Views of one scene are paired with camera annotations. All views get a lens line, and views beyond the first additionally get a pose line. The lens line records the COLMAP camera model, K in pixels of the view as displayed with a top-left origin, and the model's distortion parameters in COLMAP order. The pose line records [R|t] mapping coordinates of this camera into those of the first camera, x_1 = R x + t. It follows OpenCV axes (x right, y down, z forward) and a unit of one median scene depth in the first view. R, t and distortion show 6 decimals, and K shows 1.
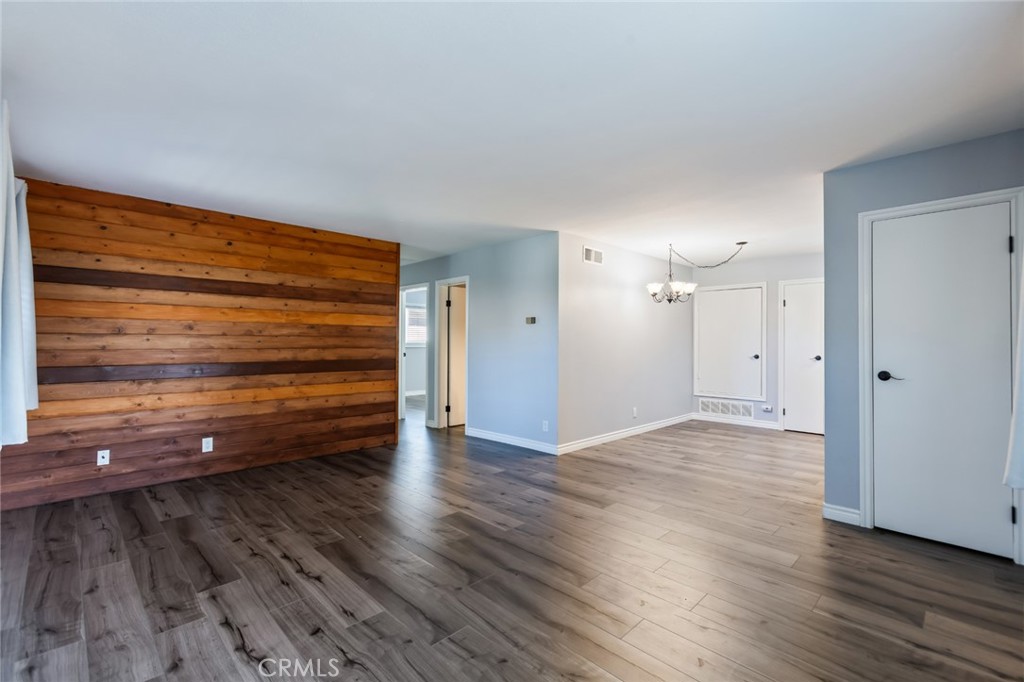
lens RADIAL K [[455.7, 0, 512.0], [0, 455.7, 341.0], [0, 0, 1]] dist [-0.014778, 0.000231]
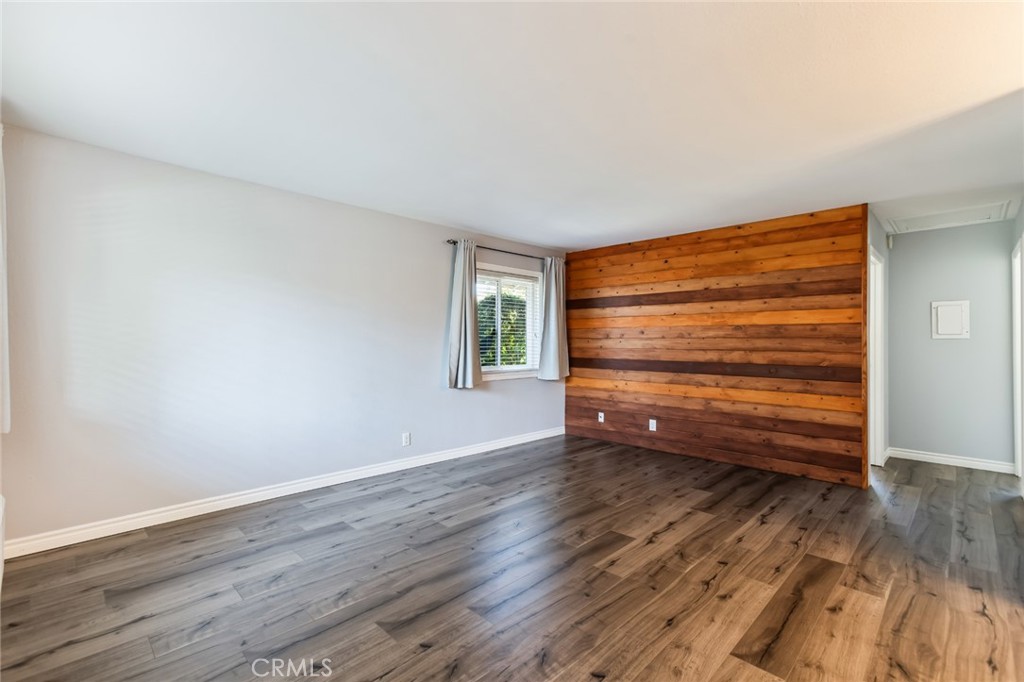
lens RADIAL K [[455.7, 0, 512.0], [0, 455.7, 341.0], [0, 0, 1]] dist [-0.014778, 0.000231]
pose [[0.001517, -0.006382, -0.999978, 0.574558], [-0.002748, 0.999976, -0.006386, 0.004187], [0.999995, 0.002758, 0.001499, 0.585010]]
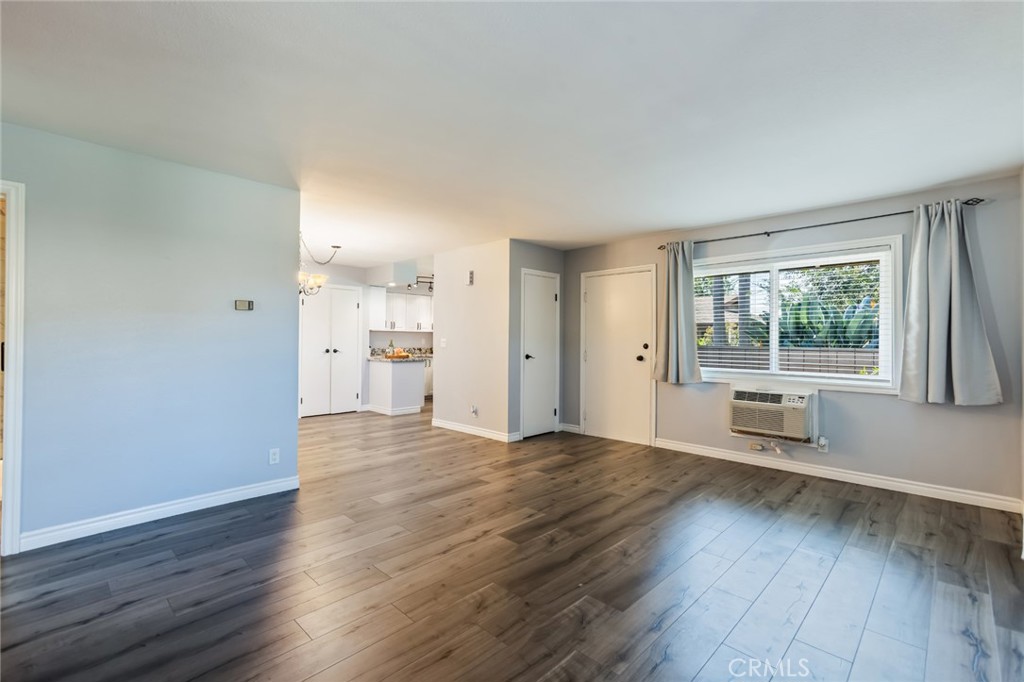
lens RADIAL K [[455.7, 0, 512.0], [0, 455.7, 341.0], [0, 0, 1]] dist [-0.014778, 0.000231]
pose [[-0.013861, -0.005787, 0.999887, -0.753790], [-0.006055, 0.999965, 0.005704, 0.000581], [-0.999886, -0.005975, -0.013896, 0.759287]]
